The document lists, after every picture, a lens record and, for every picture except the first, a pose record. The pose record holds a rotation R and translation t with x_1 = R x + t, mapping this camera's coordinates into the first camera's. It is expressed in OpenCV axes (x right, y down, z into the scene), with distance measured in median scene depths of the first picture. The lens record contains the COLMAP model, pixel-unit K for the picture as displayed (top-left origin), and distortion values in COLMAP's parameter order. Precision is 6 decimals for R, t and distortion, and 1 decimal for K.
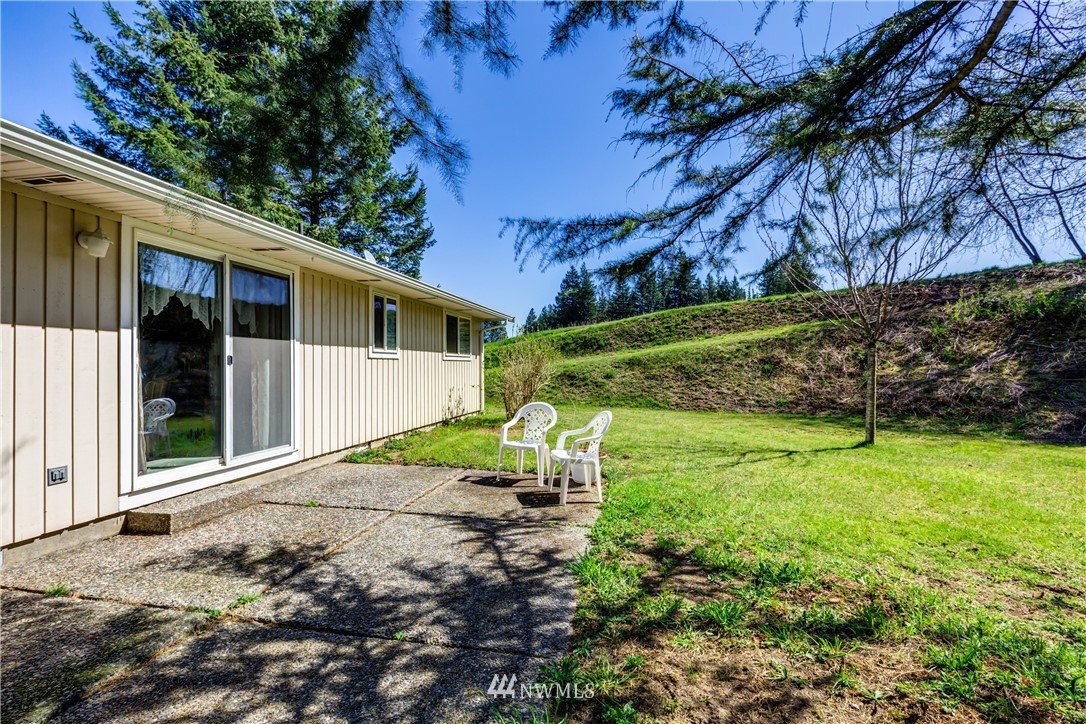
lens RADIAL K [[465.1, 0, 543.0], [0, 465.1, 362.0], [0, 0, 1]] dist [0.002628, 0.000137]
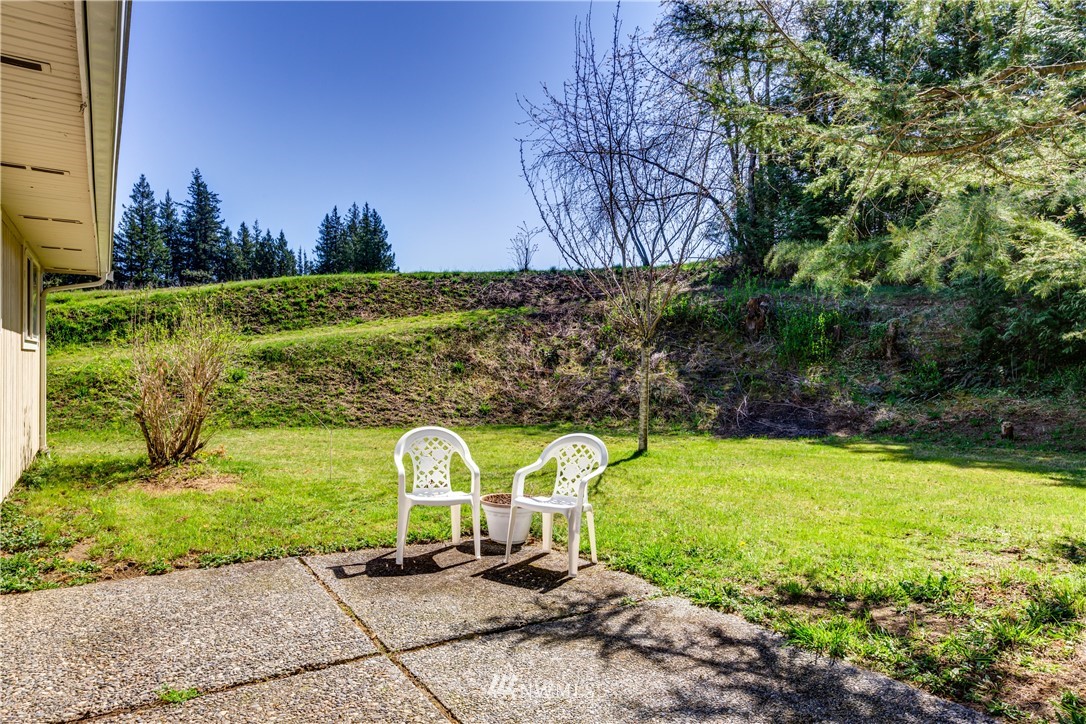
lens RADIAL K [[666.9, 0, 543.0], [0, 666.9, 362.0], [0, 0, 1]] dist [-0.003429, -0.003578]
pose [[0.742960, 0.007773, 0.669291, -0.331768], [-0.016148, 0.999850, 0.006314, -0.007874], [-0.669141, -0.015499, 0.742974, 0.152554]]
